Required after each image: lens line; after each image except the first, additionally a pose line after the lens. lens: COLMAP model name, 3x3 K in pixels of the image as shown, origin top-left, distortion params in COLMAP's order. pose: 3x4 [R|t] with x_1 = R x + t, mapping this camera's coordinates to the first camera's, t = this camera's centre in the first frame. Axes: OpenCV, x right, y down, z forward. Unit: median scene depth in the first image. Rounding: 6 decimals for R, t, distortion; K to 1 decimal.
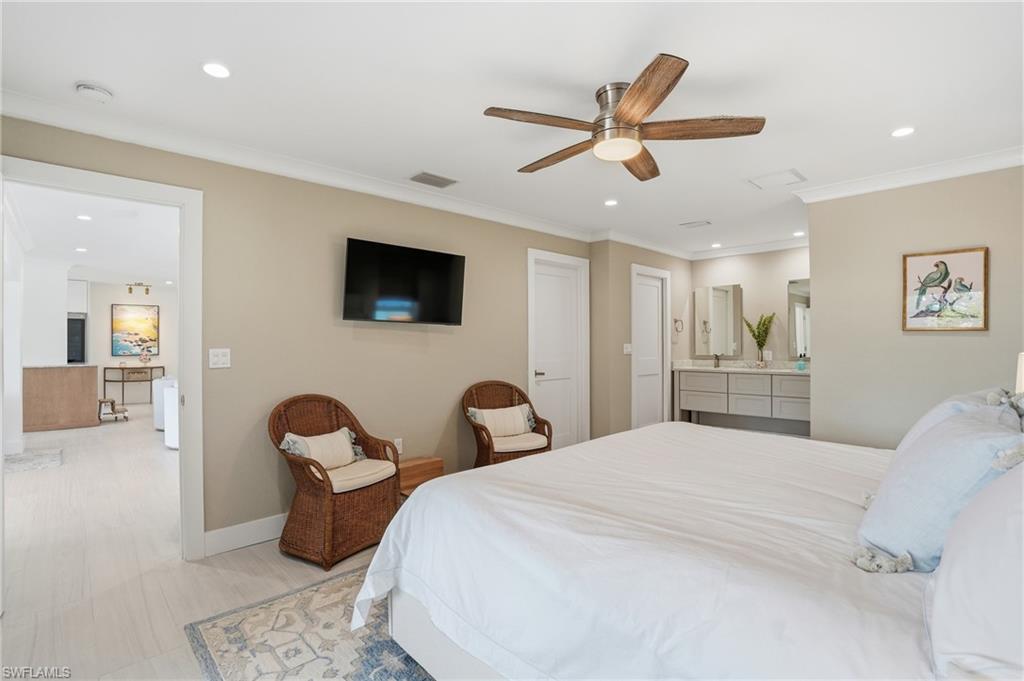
lens RADIAL K [[499.6, 0, 512.0], [0, 499.6, 340.5], [0, 0, 1]] dist [-0.002283, -0.000008]
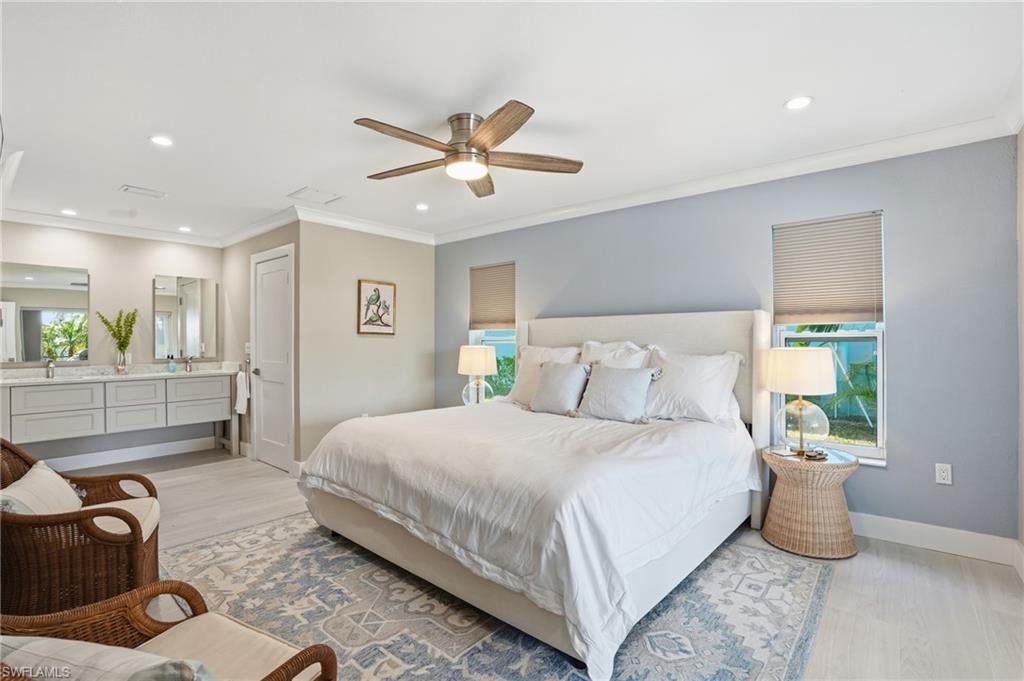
lens RADIAL K [[499.6, 0, 512.0], [0, 499.6, 340.5], [0, 0, 1]] dist [-0.002283, -0.000008]
pose [[-0.120057, 0.002879, 0.992763, -0.664215], [0.000210, 0.999996, -0.002874, 0.003575], [-0.992767, -0.000137, -0.120058, 0.741761]]
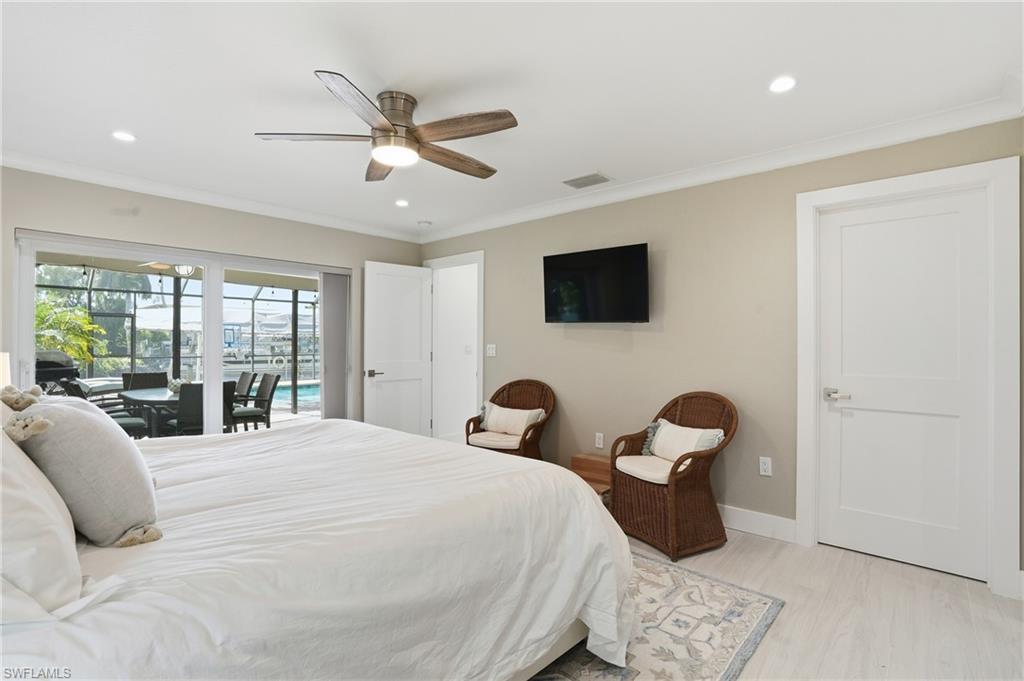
lens RADIAL K [[480.4, 0, 512.0], [0, 480.4, 340.5], [0, 0, 1]] dist [-0.000735, 0.000126]
pose [[0.090725, 0.000300, -0.995876, 0.865143], [-0.002067, 0.999998, 0.000113, 0.002801], [0.995874, 0.002048, 0.090726, 0.823458]]
